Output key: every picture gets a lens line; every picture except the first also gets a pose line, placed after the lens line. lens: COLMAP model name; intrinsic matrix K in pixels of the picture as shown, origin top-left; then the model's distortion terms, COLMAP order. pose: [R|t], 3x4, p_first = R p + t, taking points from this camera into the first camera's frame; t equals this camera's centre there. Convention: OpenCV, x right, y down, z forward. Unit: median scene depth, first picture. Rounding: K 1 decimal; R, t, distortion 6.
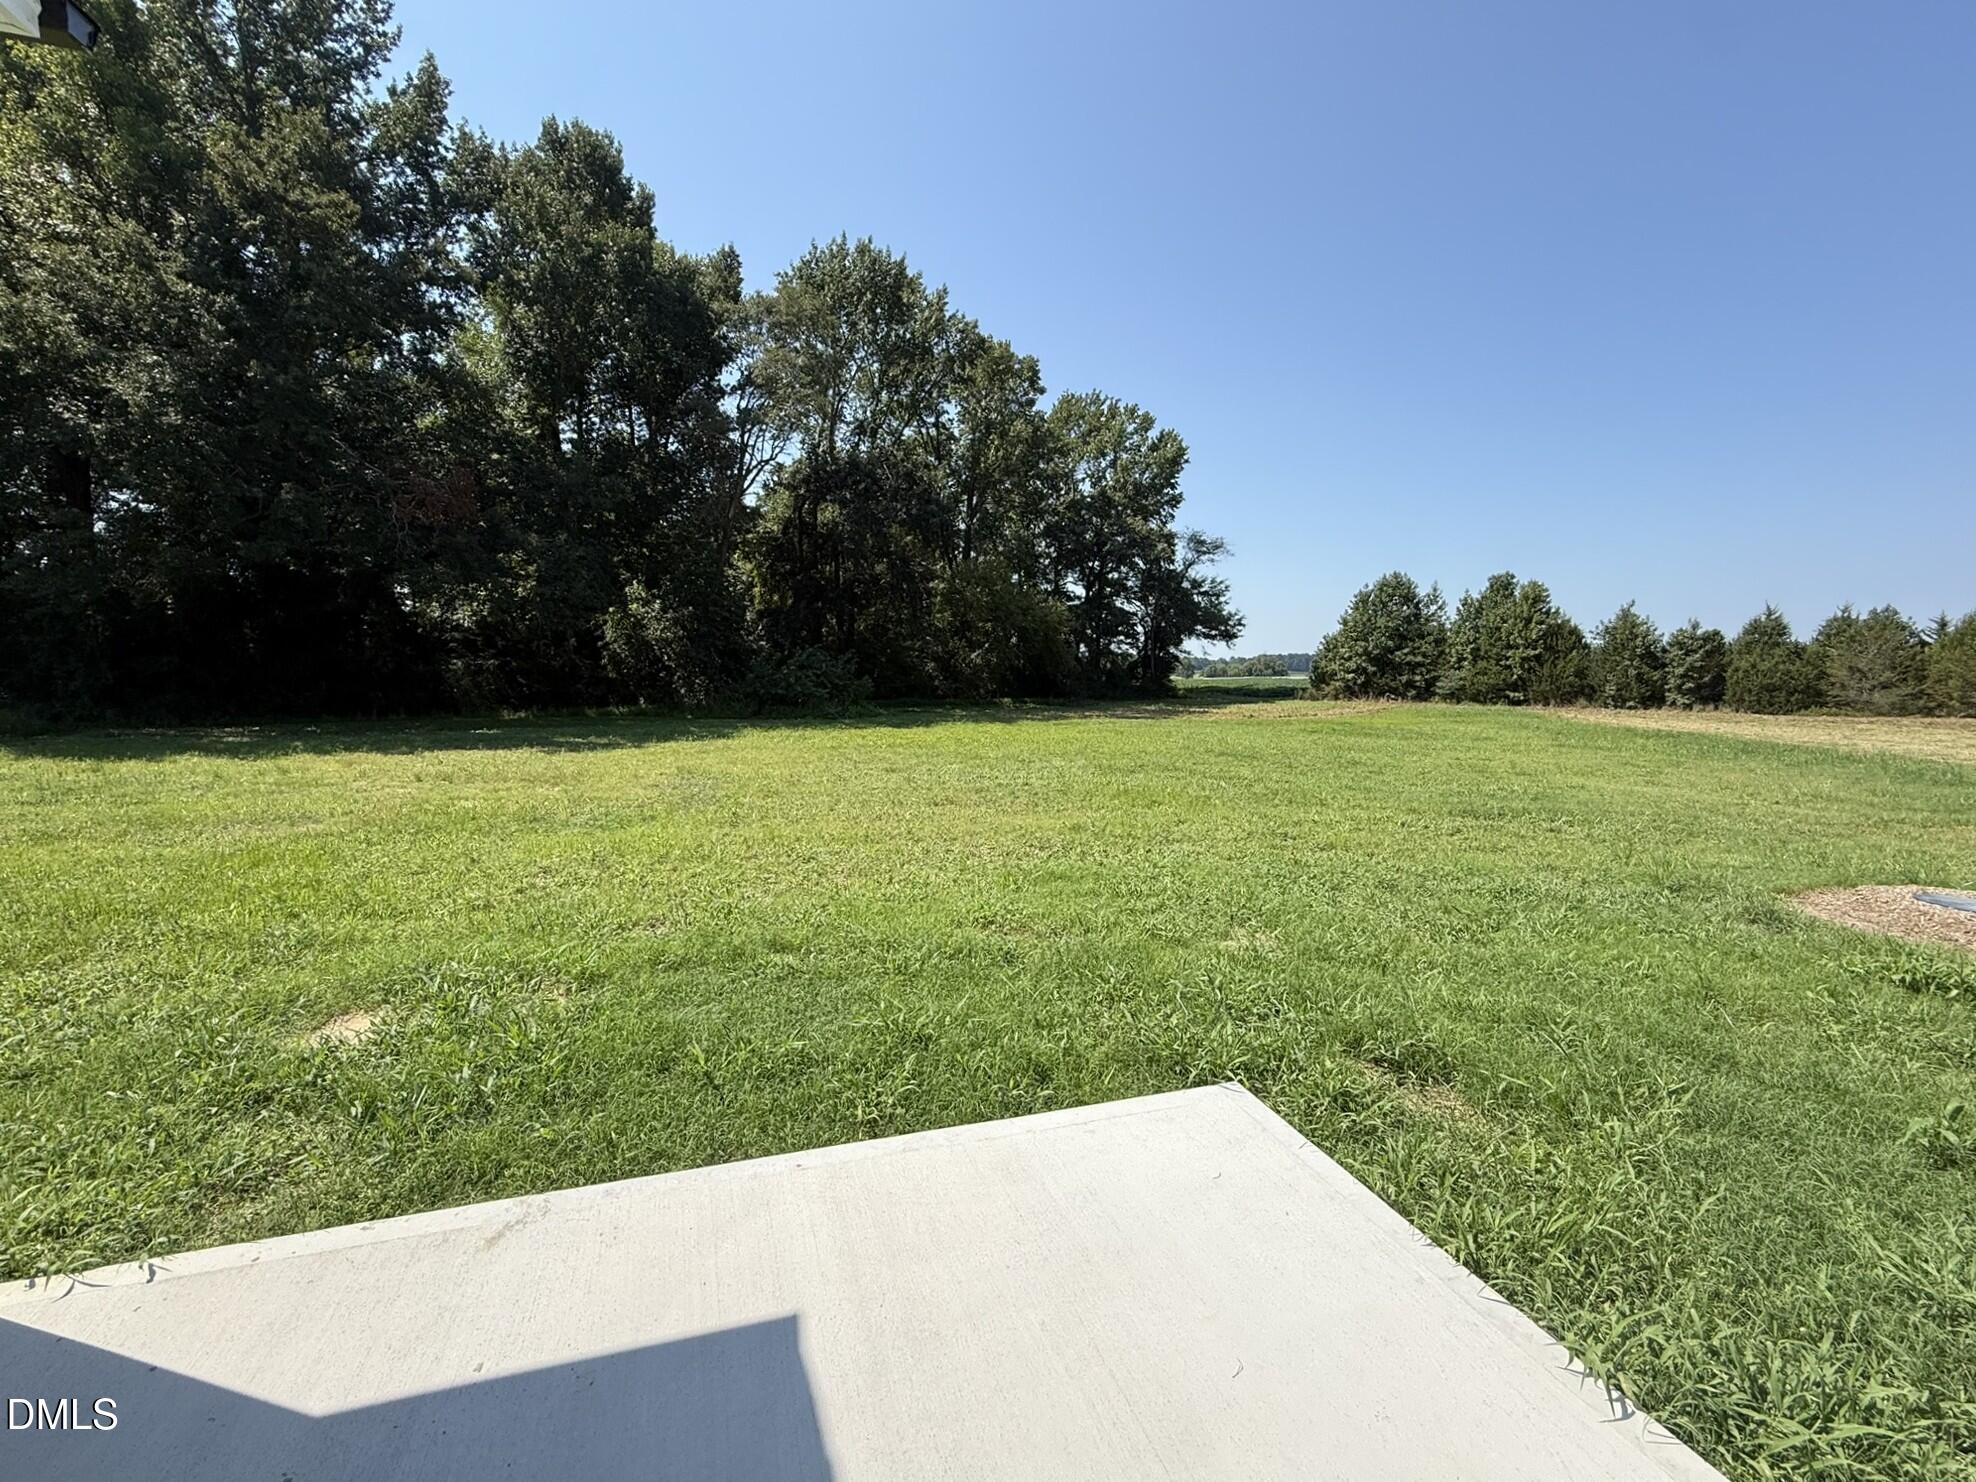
lens RADIAL K [[790.7, 0, 984.5], [0, 790.7, 739.8], [0, 0, 1]] dist [0.000245, 0.000533]
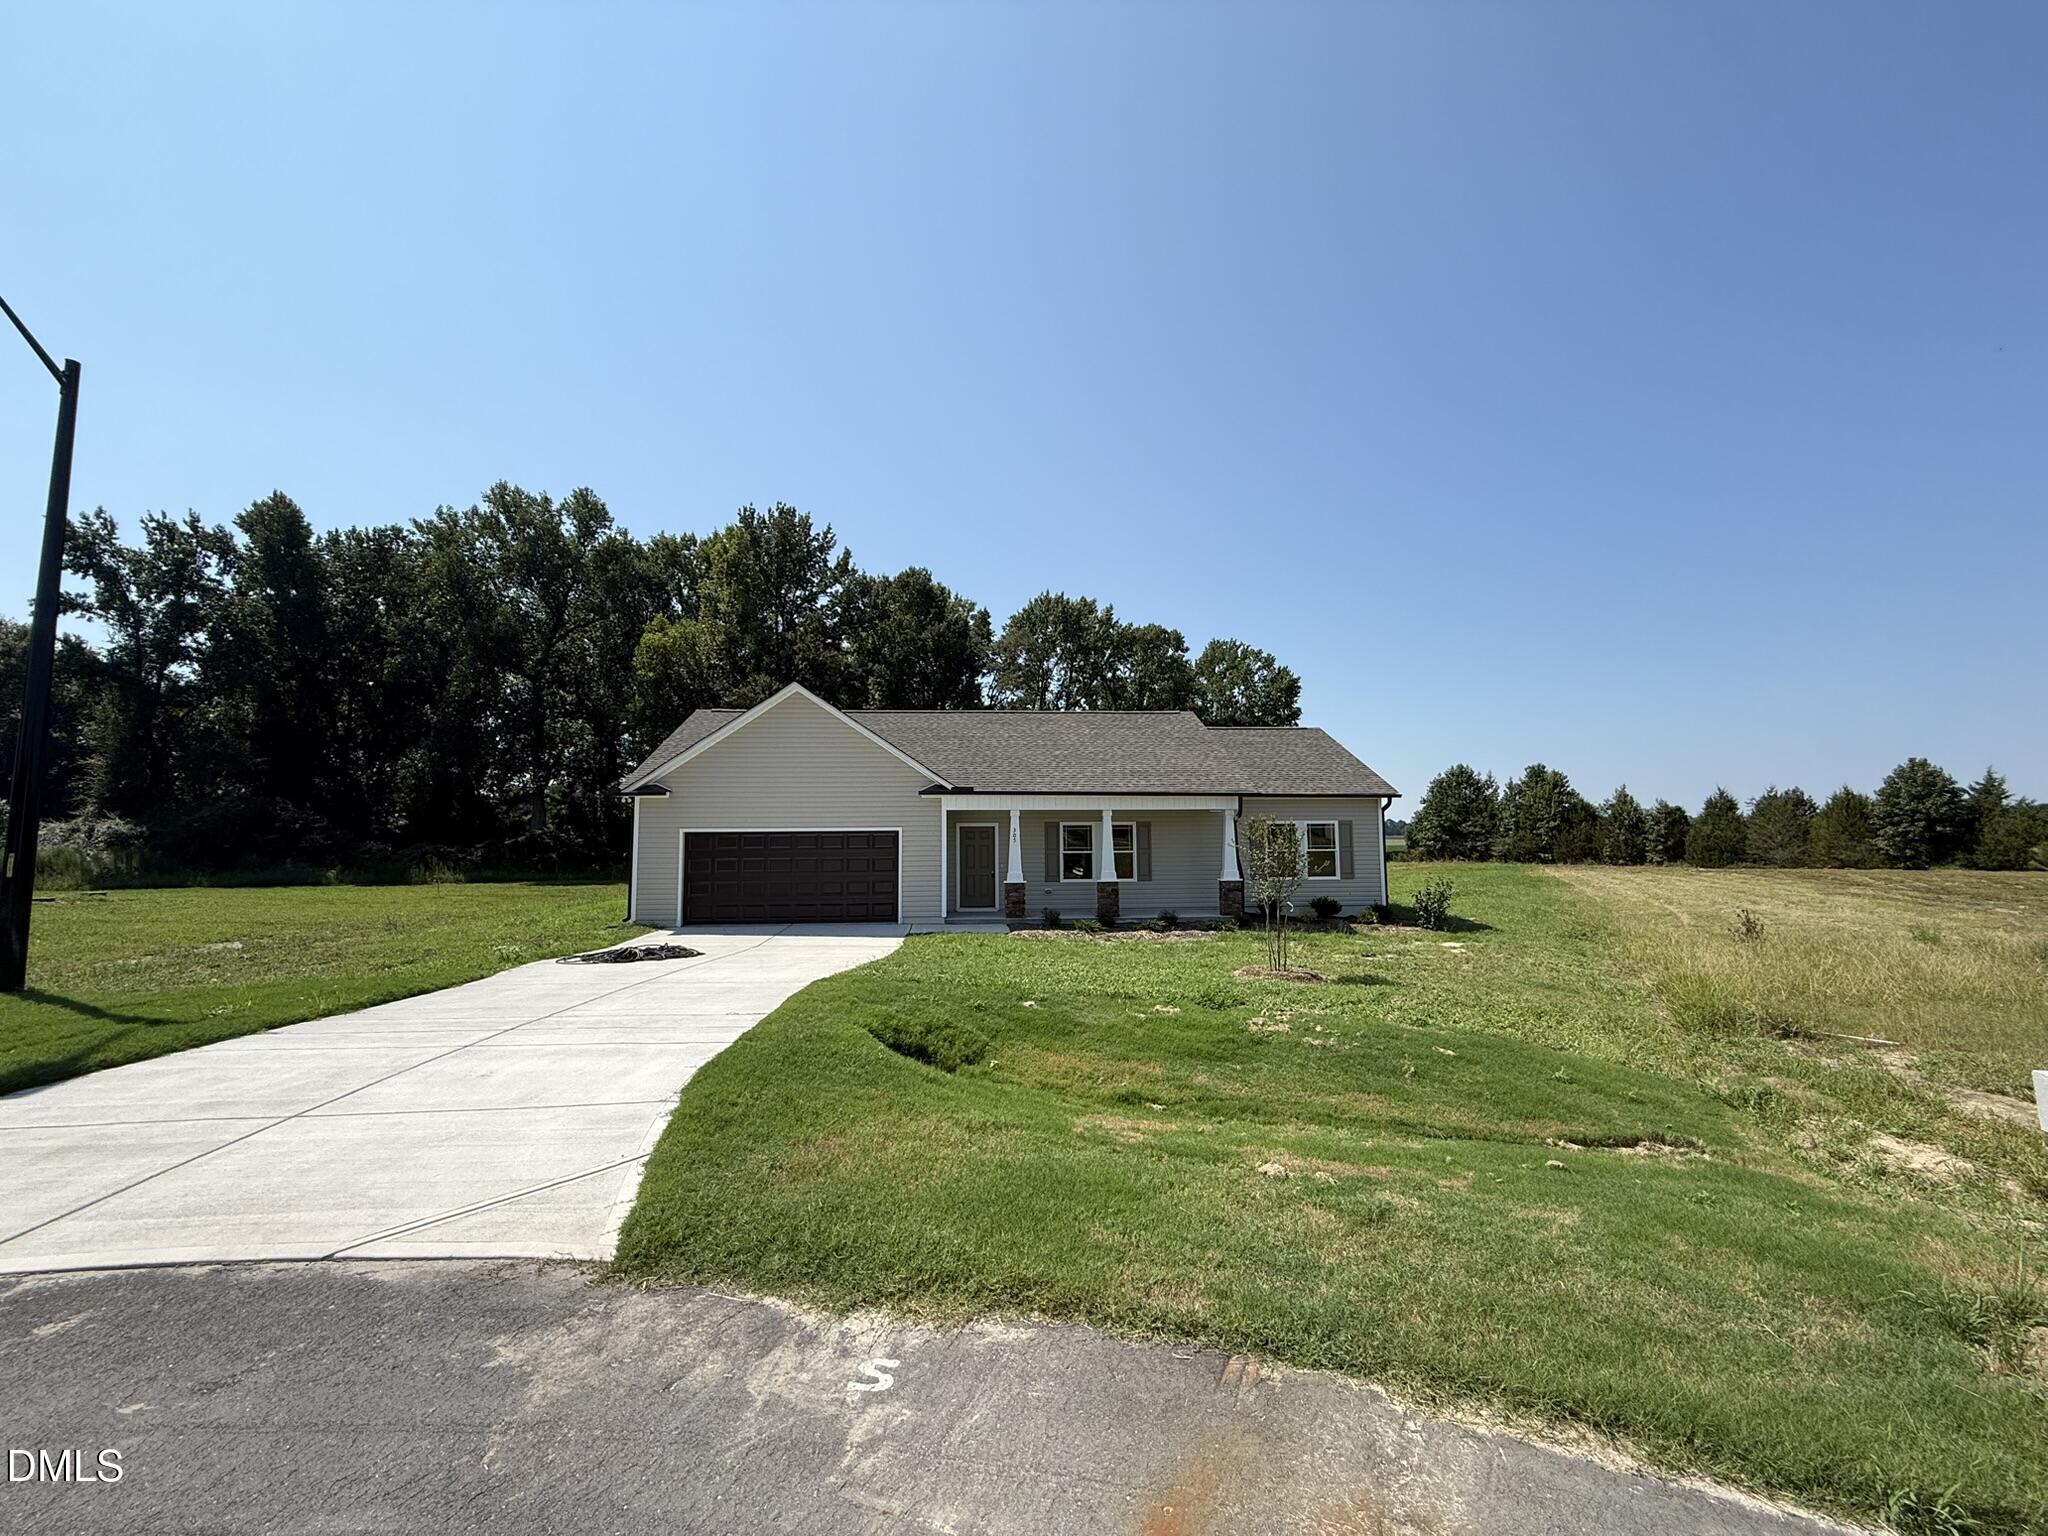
lens RADIAL K [[819.5, 0, 1026.5], [0, 819.5, 770.0], [0, 0, 1]] dist [0.000245, 0.000533]
pose [[0.970656, -0.034044, -0.238050, 0.149951], [-0.006882, 0.985590, -0.169010, 0.037685], [0.240374, 0.165689, 0.956435, -0.519816]]
